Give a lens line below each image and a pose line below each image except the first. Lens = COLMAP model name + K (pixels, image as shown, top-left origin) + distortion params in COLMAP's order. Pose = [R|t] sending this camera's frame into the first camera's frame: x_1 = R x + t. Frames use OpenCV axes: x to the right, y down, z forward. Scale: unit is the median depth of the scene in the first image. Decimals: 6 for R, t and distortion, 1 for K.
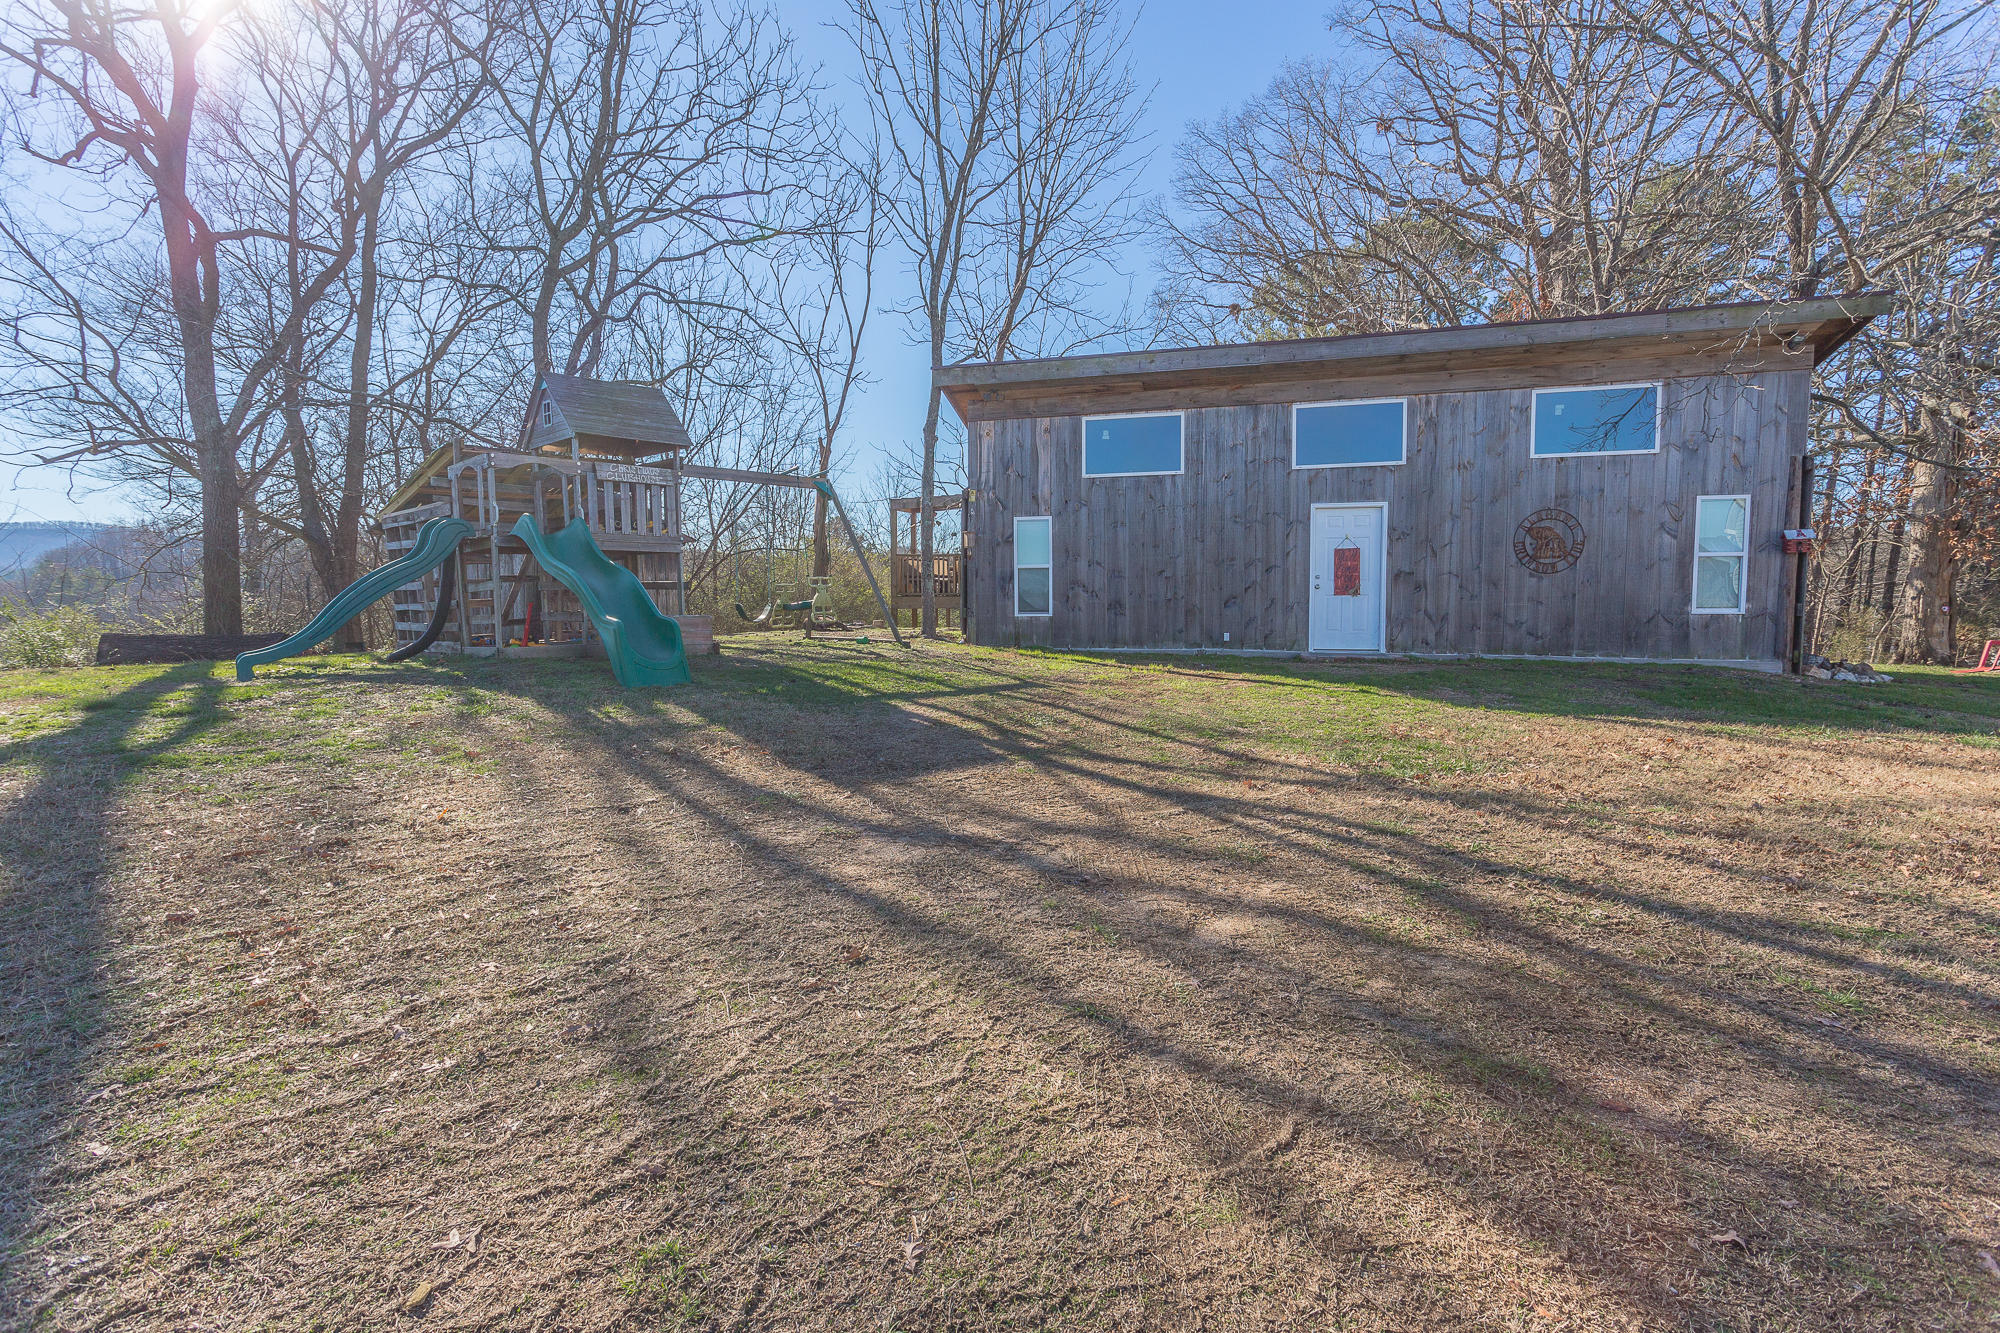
lens RADIAL K [[1000.2, 0, 1000.9], [0, 1000.2, 665.1], [0, 0, 1]] dist [0.010703, -0.001096]
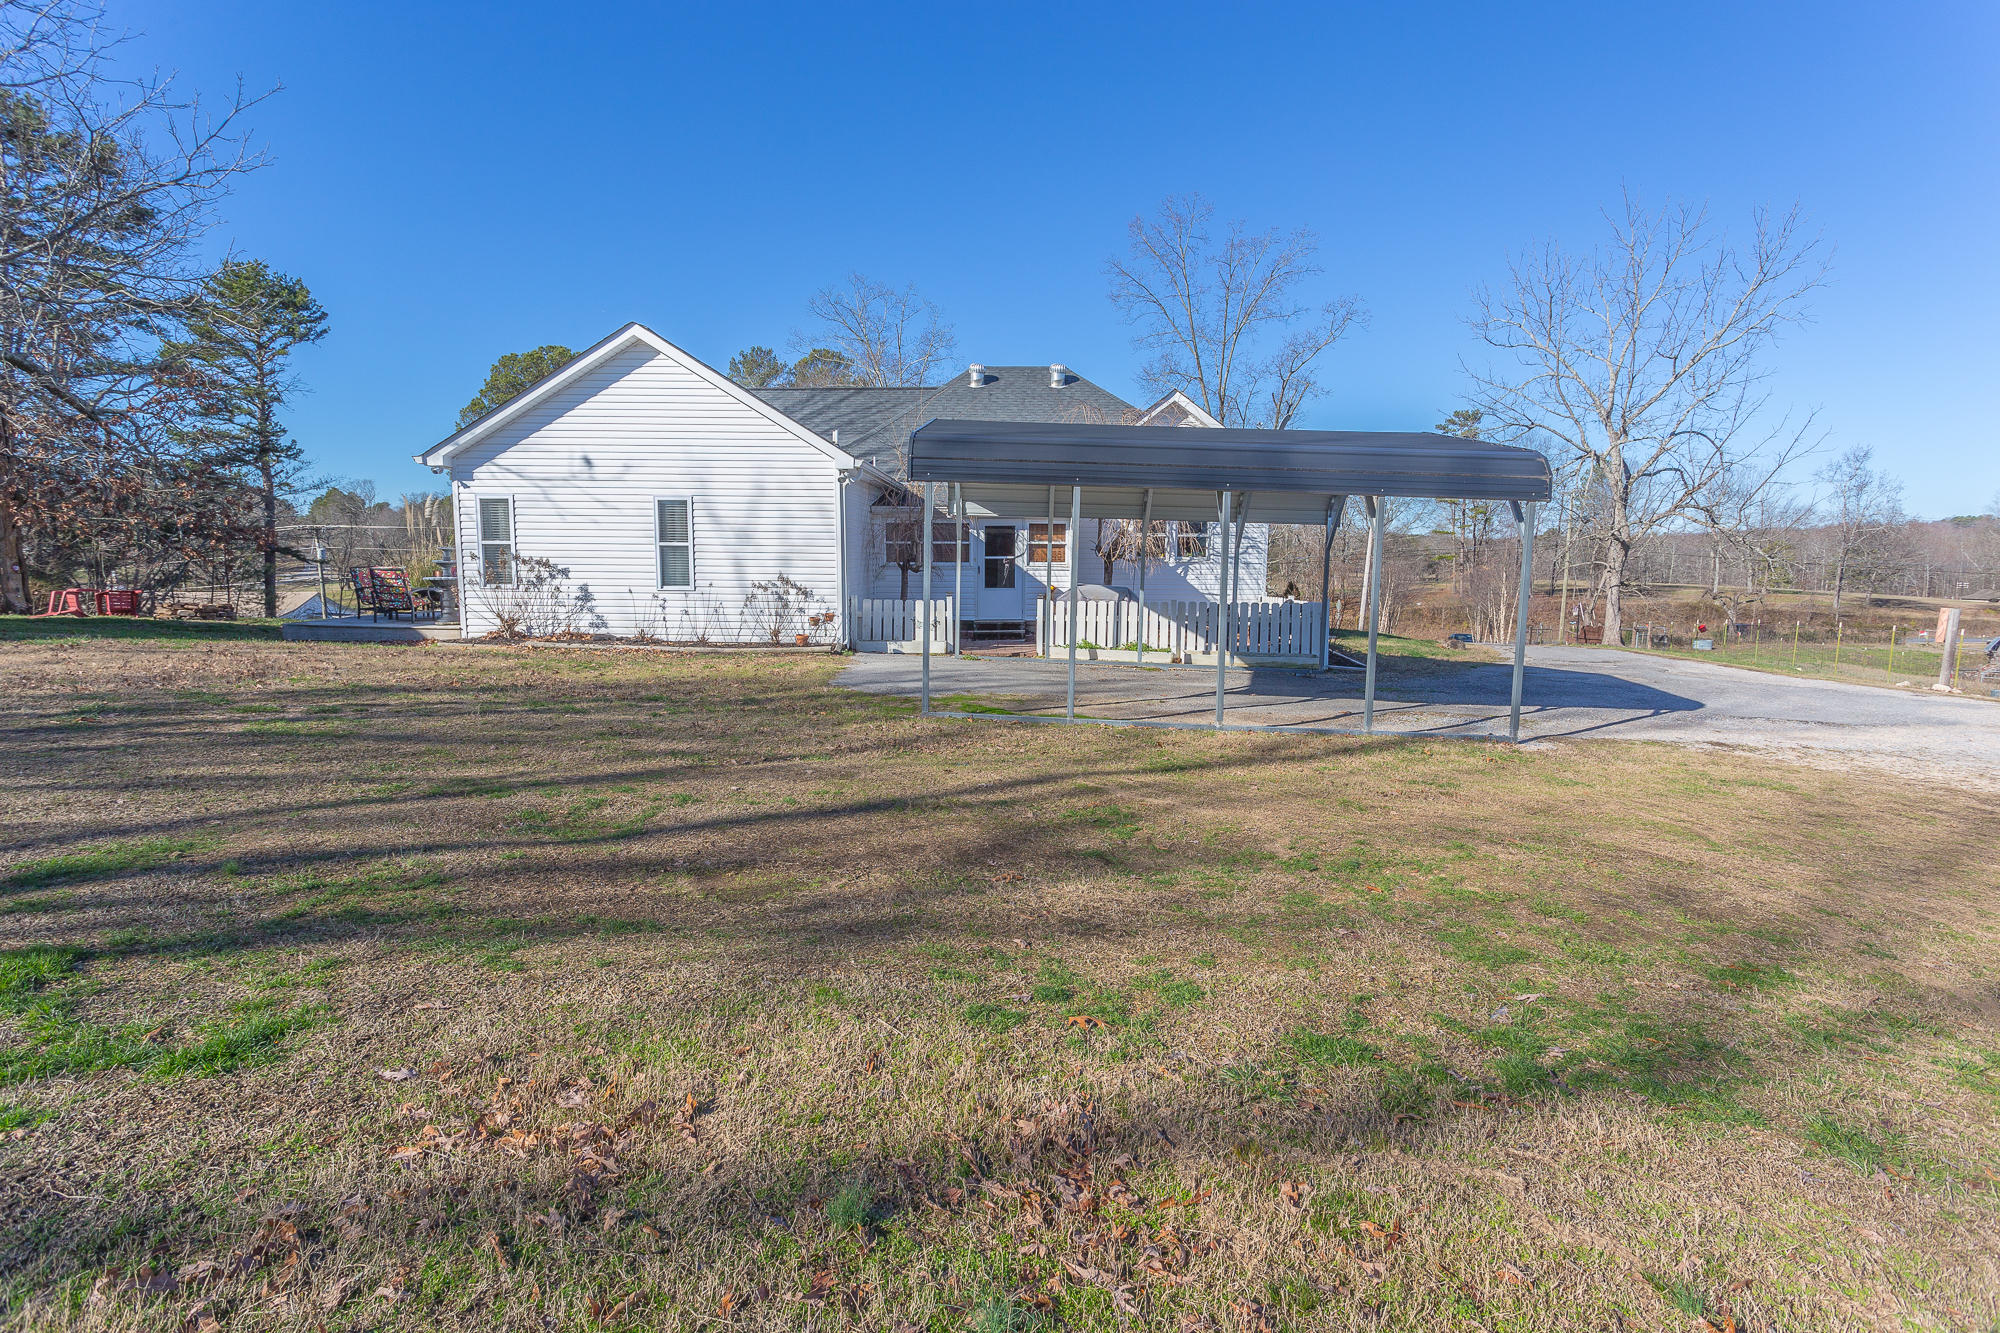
lens RADIAL K [[1000.2, 0, 1001.0], [0, 1000.2, 662.7], [0, 0, 1]] dist [0.010703, -0.001096]
pose [[0.052790, -0.120946, 0.991254, -0.183864], [0.088513, 0.989298, 0.115993, 0.017733], [-0.994675, 0.081615, 0.062930, -0.208950]]
